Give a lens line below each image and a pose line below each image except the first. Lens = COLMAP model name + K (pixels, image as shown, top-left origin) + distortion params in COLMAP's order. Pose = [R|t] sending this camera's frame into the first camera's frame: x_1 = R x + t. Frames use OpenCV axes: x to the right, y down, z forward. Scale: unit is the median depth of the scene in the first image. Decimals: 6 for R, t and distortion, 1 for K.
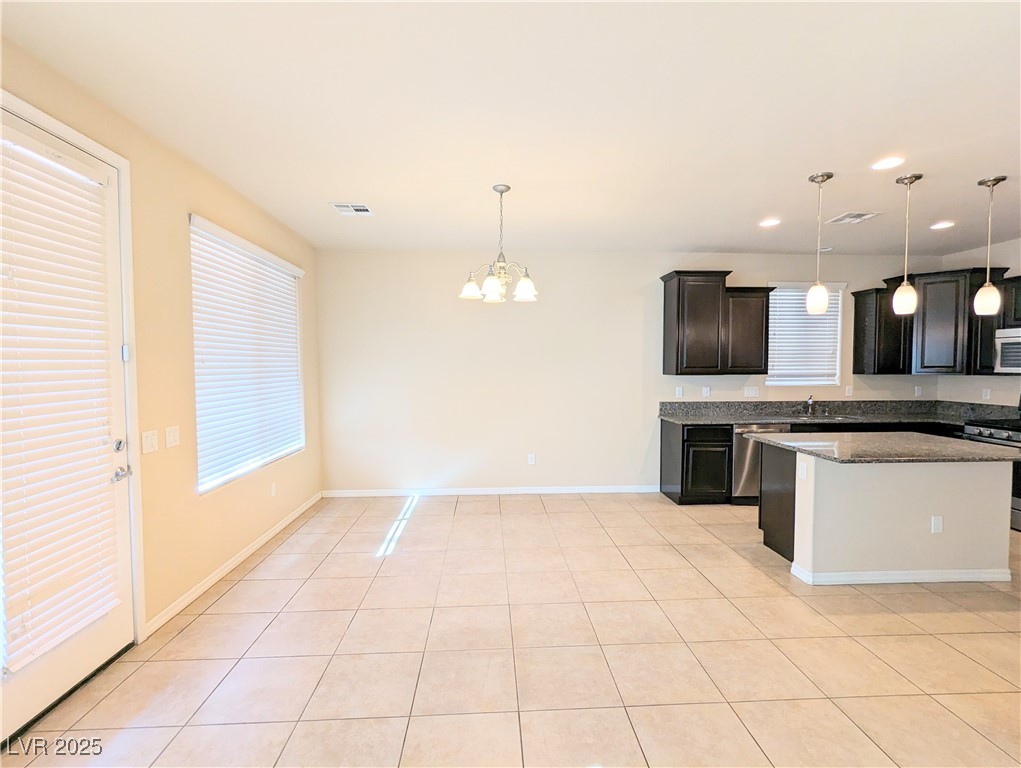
lens RADIAL K [[479.8, 0, 510.6], [0, 479.8, 384.9], [0, 0, 1]] dist [-0.004779, -0.000229]
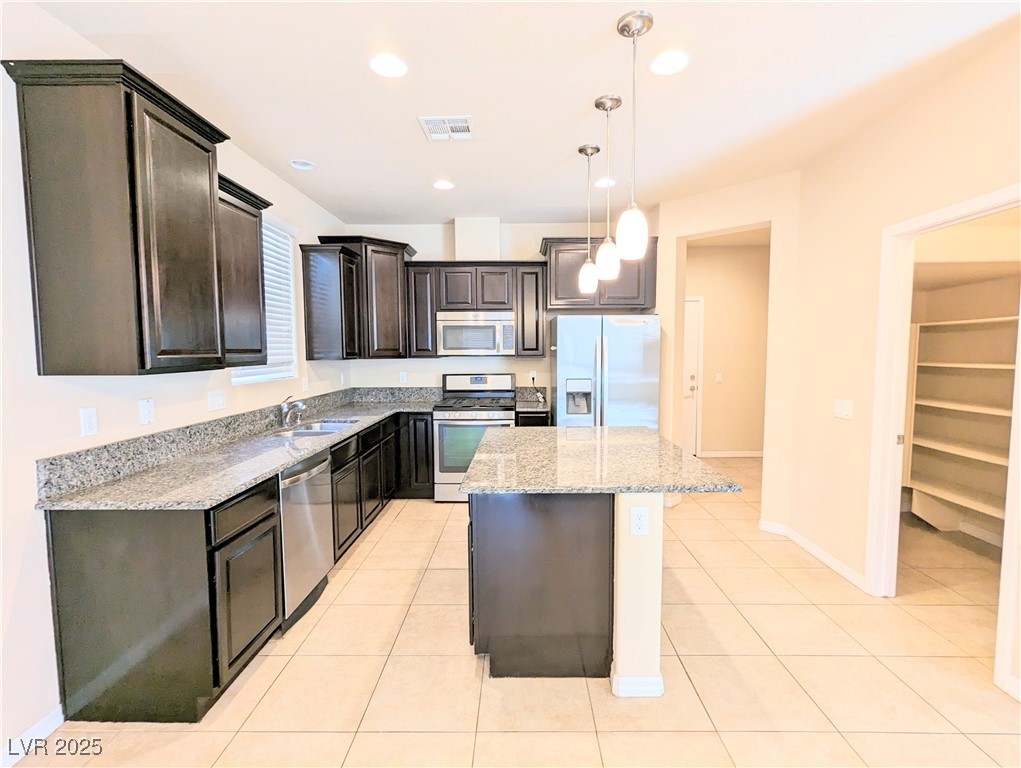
lens RADIAL K [[479.8, 0, 513.6], [0, 479.8, 382.0], [0, 0, 1]] dist [-0.004779, -0.000229]
pose [[0.057155, -0.068030, 0.996045, 0.010819], [0.045880, 0.996801, 0.065449, -0.025602], [-0.997311, 0.041957, 0.060094, 0.702551]]
